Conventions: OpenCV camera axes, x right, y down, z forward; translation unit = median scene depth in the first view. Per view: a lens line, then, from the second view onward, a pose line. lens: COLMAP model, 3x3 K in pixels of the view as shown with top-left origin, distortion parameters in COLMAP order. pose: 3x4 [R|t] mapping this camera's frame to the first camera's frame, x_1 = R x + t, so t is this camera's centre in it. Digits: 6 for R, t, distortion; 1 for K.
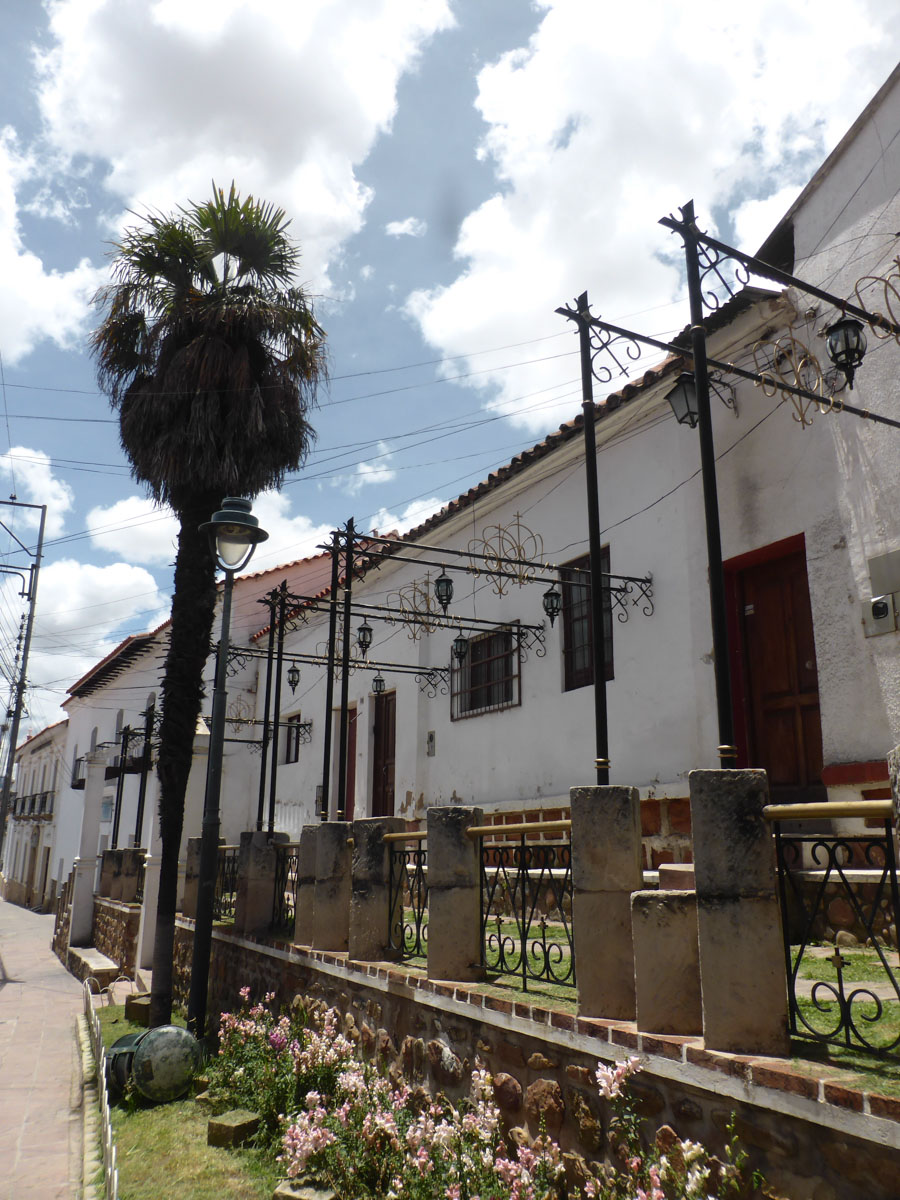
lens RADIAL K [[882.5, 0, 453.5], [0, 882.5, 600.5], [0, 0, 1]] dist [-0.012359, -0.009136]
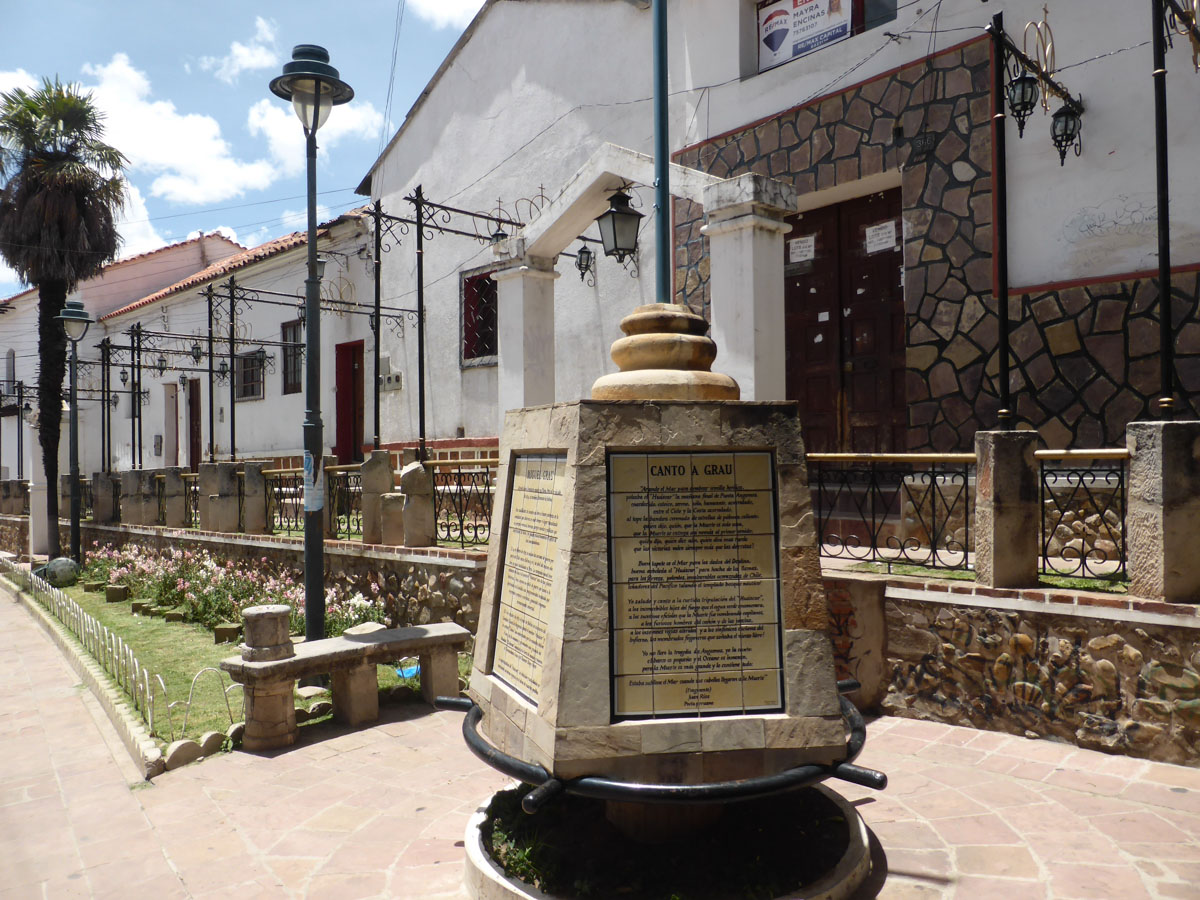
lens RADIAL K [[882.5, 0, 601.4], [0, 882.5, 458.7], [0, 0, 1]] dist [-0.012359, -0.009136]
pose [[0.962248, -0.011361, 0.271936, 0.274488], [-0.060507, 0.965196, 0.254431, -0.287971], [-0.265362, -0.261280, 0.928071, -0.953721]]
